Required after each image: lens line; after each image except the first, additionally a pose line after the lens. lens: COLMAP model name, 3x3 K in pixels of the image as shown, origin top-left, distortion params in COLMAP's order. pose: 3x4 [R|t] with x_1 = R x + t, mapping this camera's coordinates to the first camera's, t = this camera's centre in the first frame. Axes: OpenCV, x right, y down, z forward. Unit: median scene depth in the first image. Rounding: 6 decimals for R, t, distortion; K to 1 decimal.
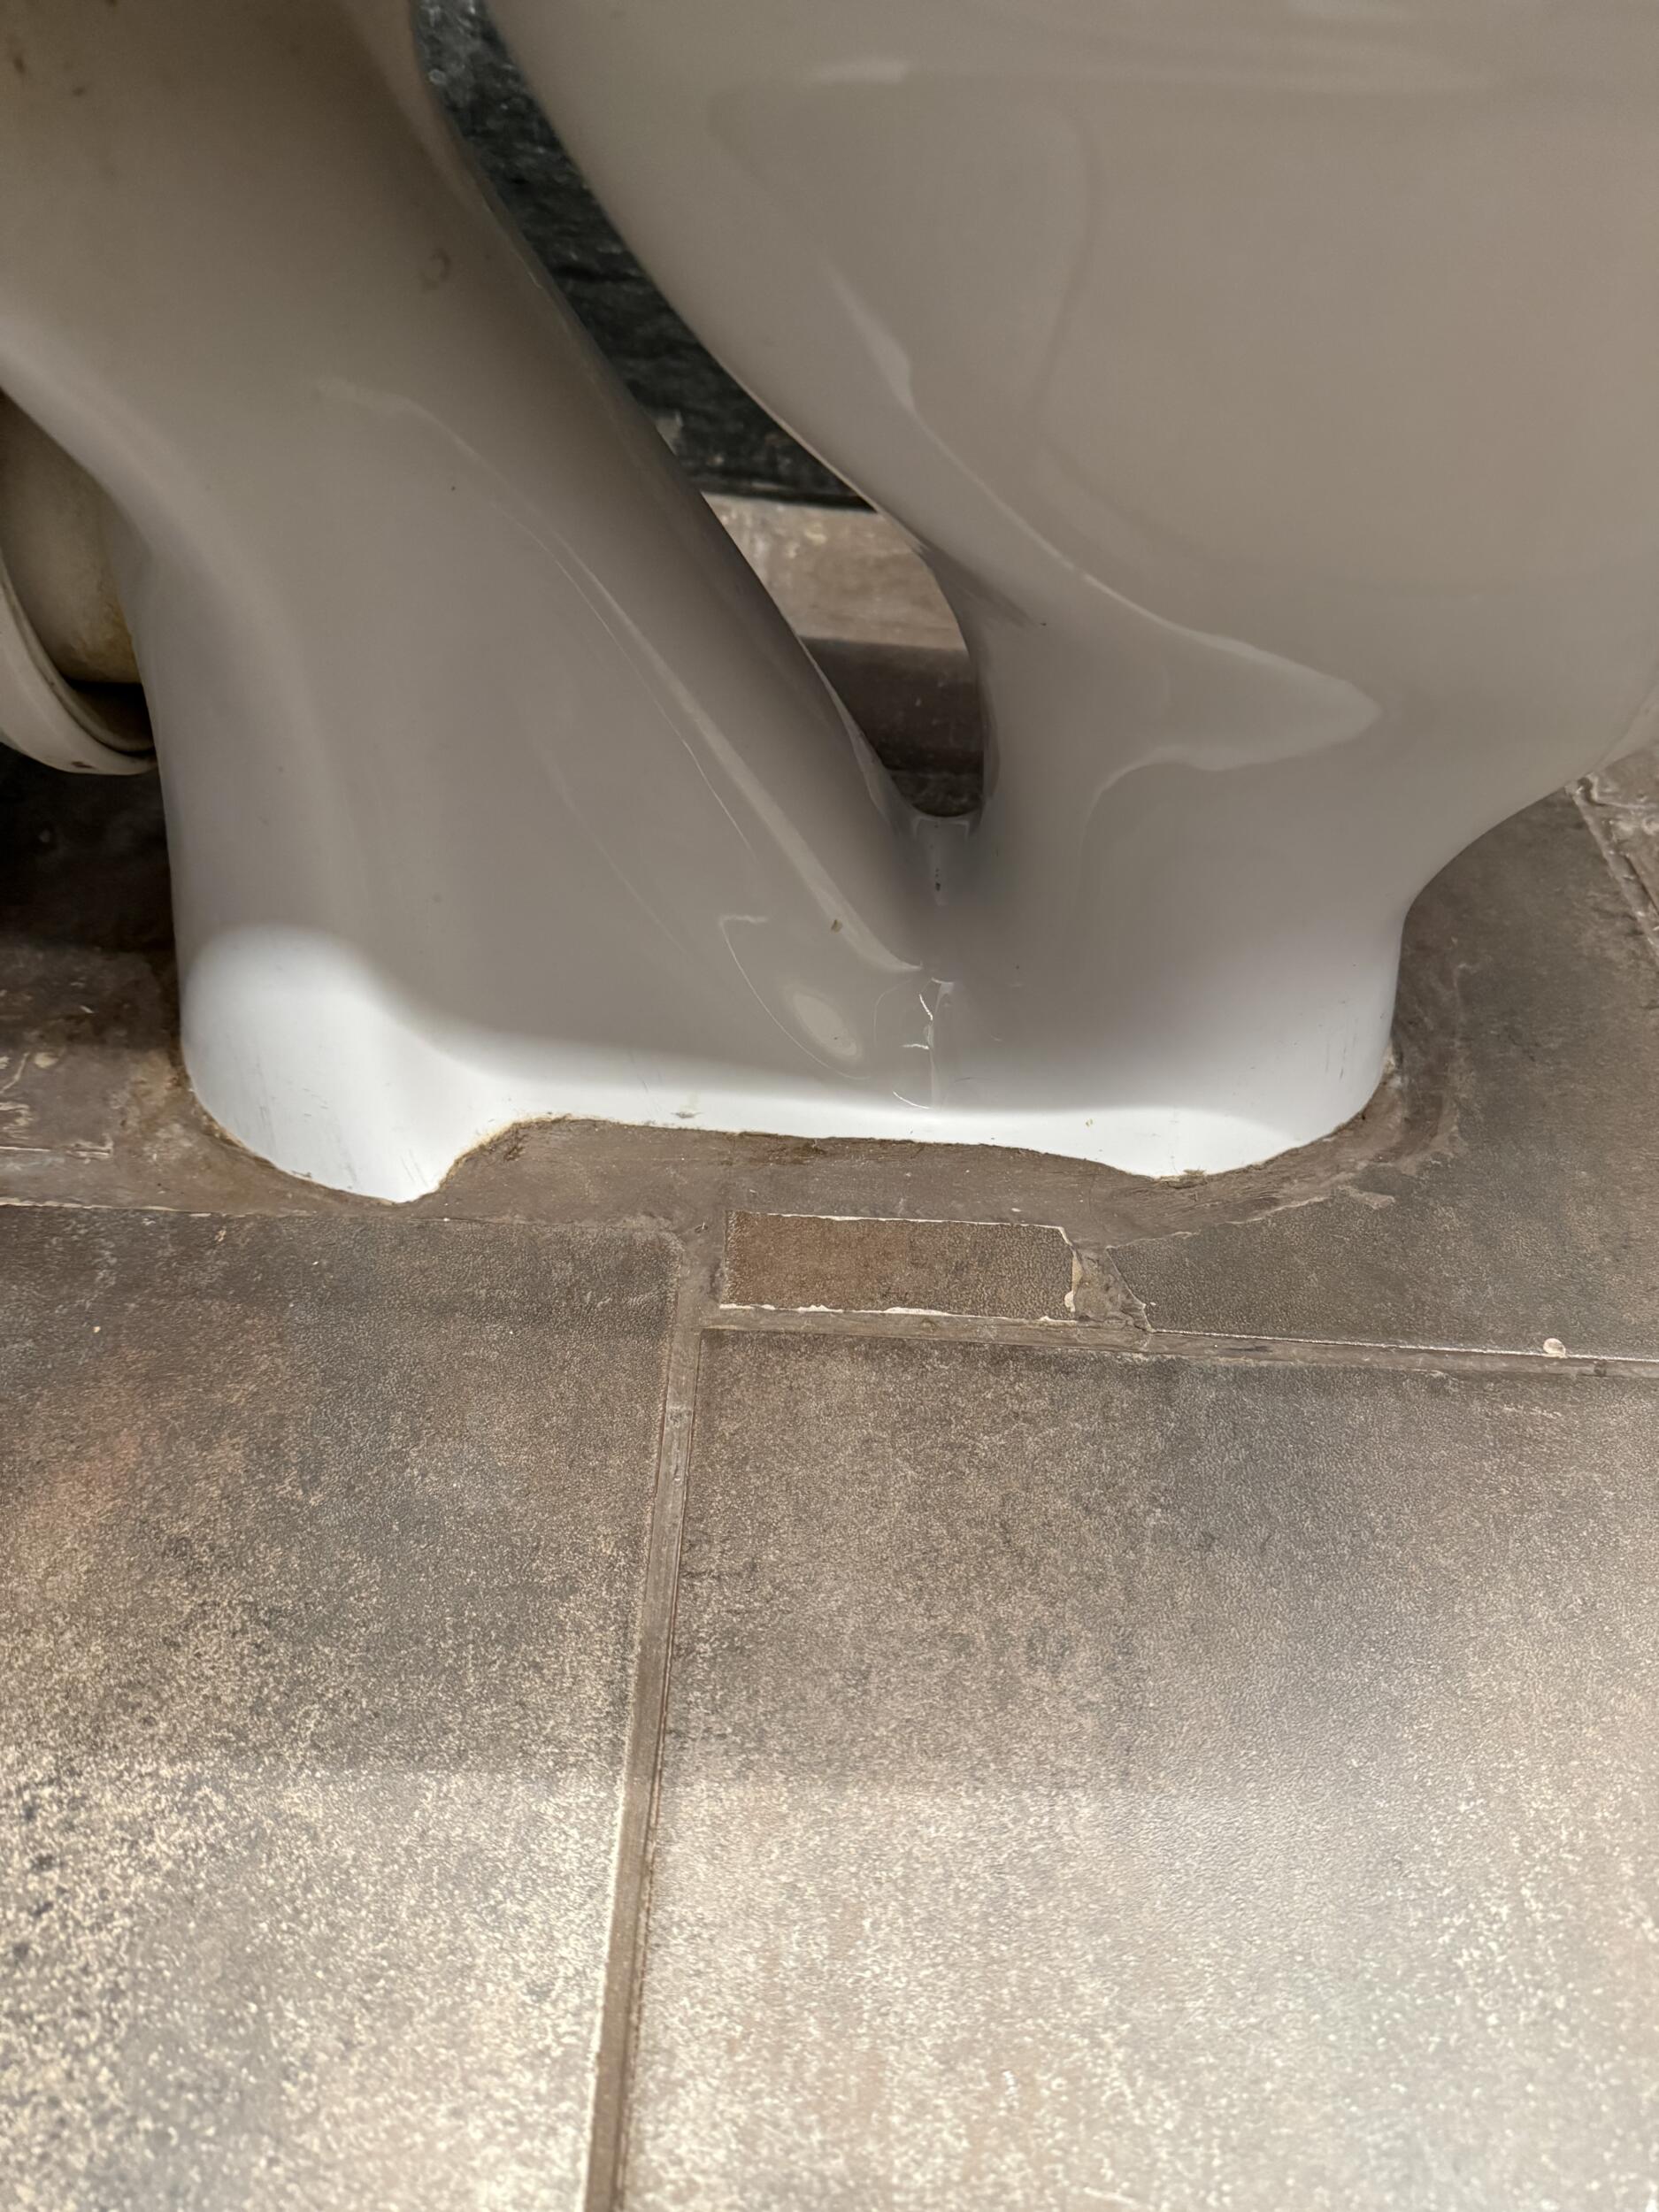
lens RADIAL K [[1400.7, 0, 829.5], [0, 1400.7, 1106.0], [0, 0, 1]] dist [0.139980, -0.287885]
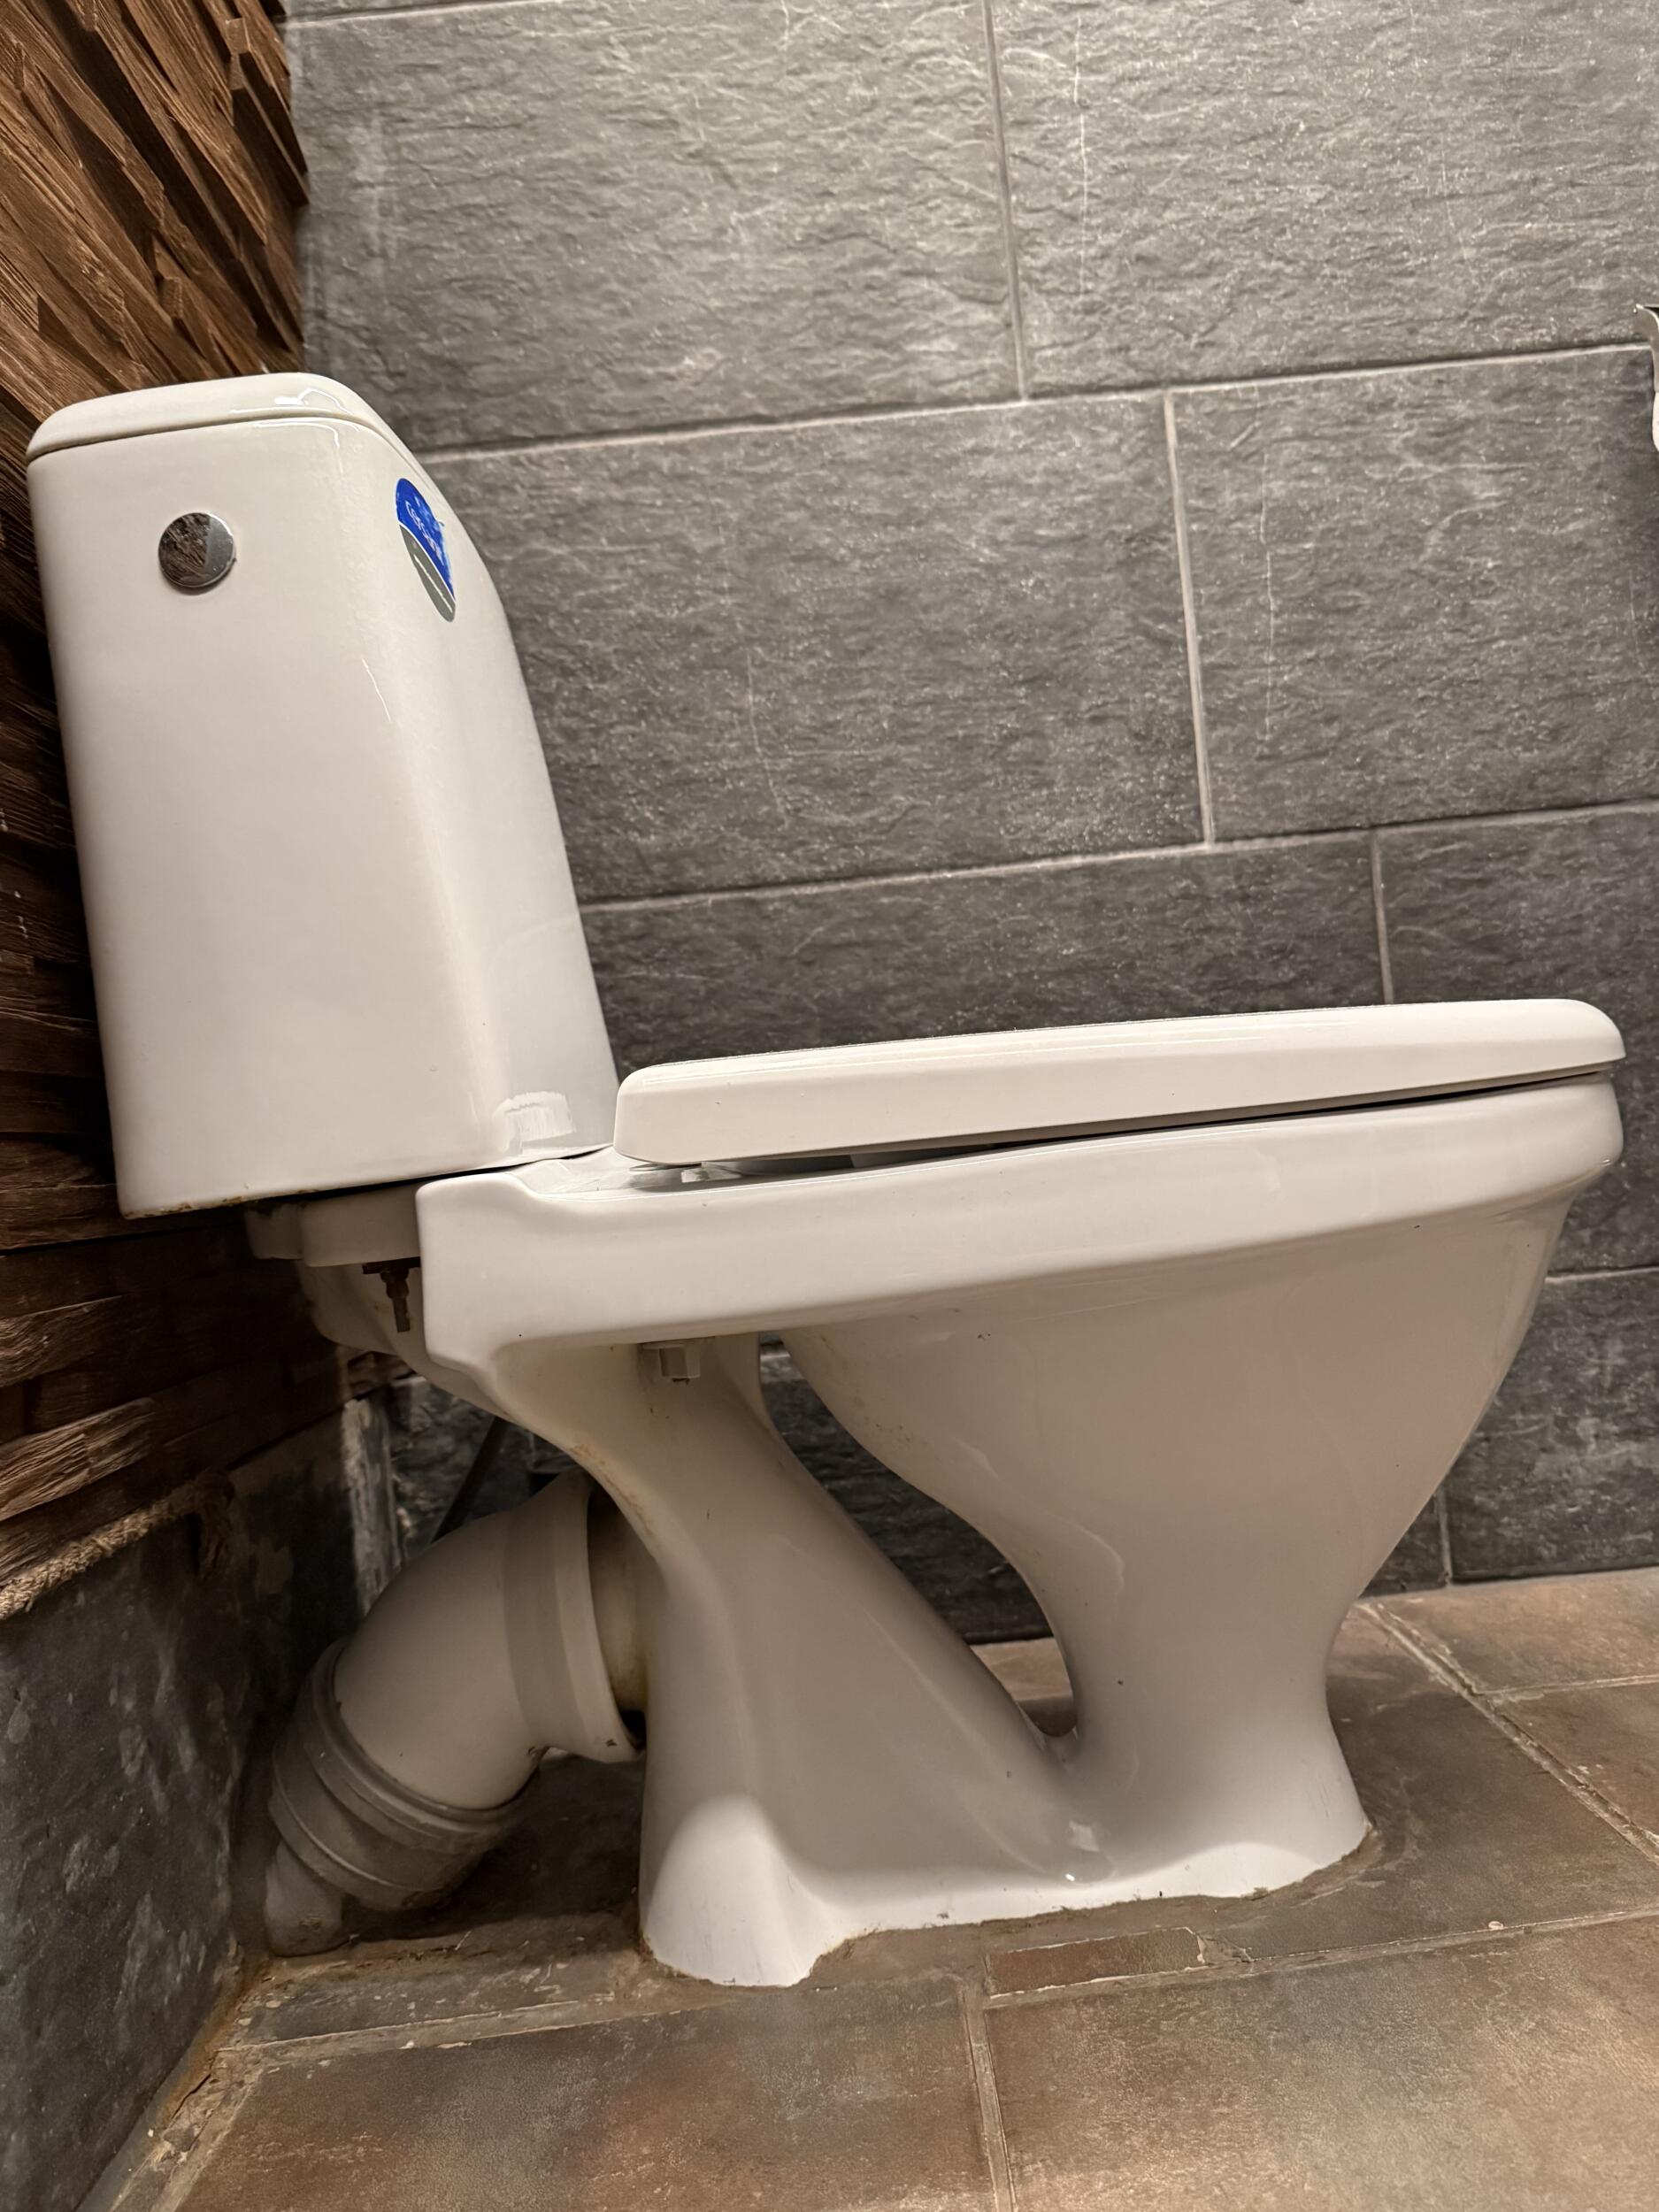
lens RADIAL K [[1559.1, 0, 834.3], [0, 1559.1, 1114.5], [0, 0, 1]] dist [0.035537, -0.055032]
pose [[0.981855, -0.188034, 0.024580, -0.104215], [0.139937, 0.630952, -0.763097, 0.827853], [0.127979, 0.752690, 0.645816, -0.940269]]
